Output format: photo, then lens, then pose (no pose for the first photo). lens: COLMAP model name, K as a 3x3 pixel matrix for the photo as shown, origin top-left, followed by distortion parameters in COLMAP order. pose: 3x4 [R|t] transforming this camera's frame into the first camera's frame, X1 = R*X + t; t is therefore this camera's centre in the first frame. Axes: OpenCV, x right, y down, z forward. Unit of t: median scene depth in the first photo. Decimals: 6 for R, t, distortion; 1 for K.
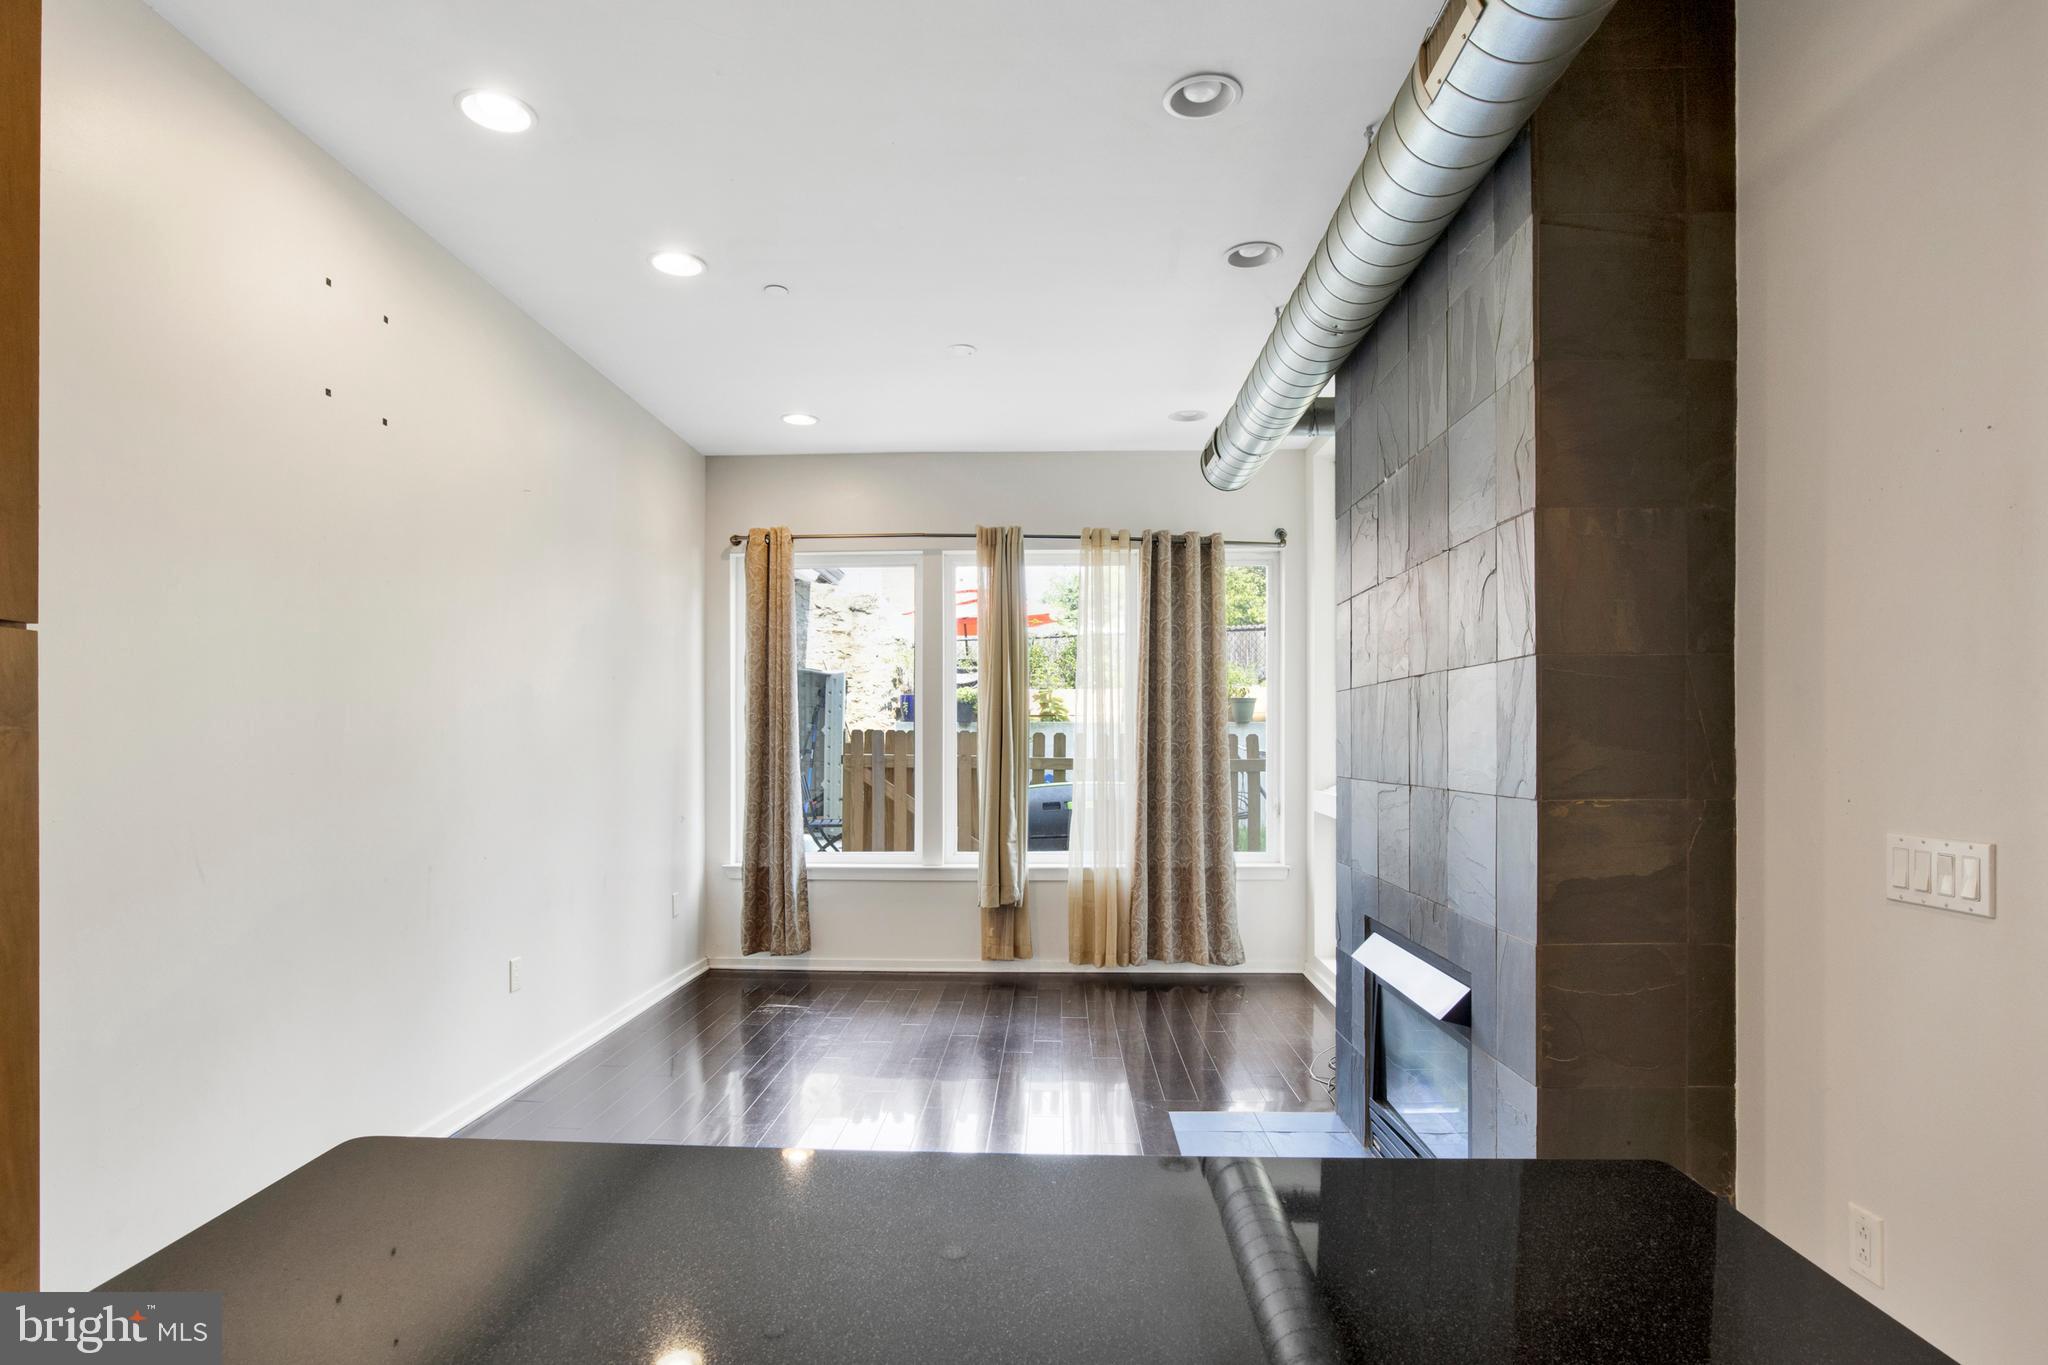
lens RADIAL K [[1078.8, 0, 1082.8], [0, 1078.8, 751.0], [0, 0, 1]] dist [-0.033622, 0.008851]
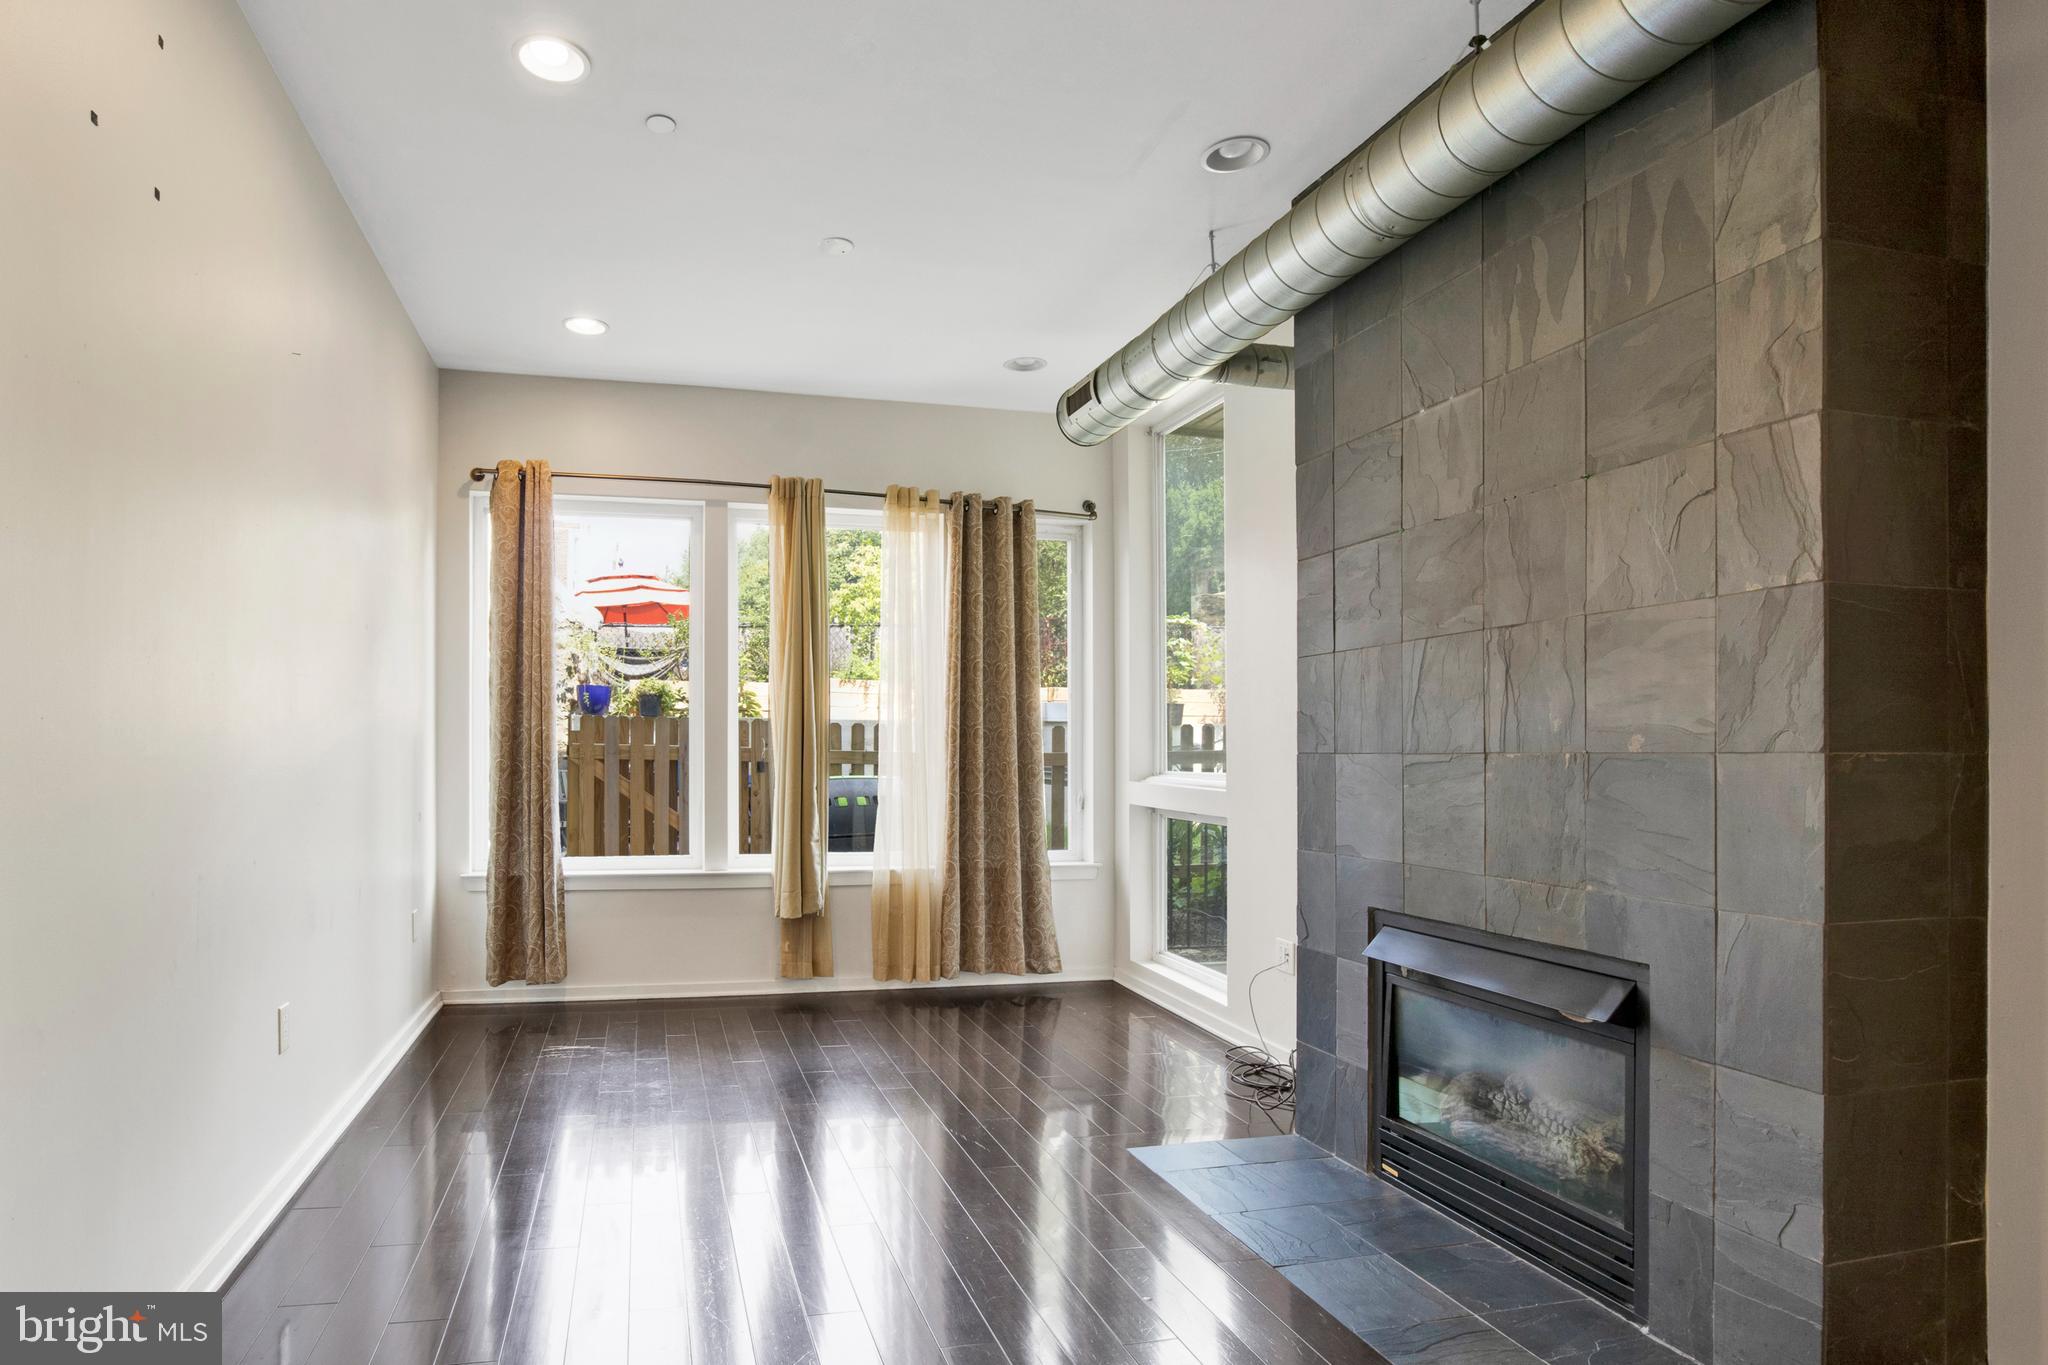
lens RADIAL K [[1078.8, 0, 912.5], [0, 1078.8, 743.0], [0, 0, 1]] dist [-0.033622, 0.008851]
pose [[0.973591, 0.006074, 0.228221, -0.185292], [-0.001788, 0.999818, -0.018981, 0.021726], [-0.228294, 0.018072, 0.973424, 0.139149]]
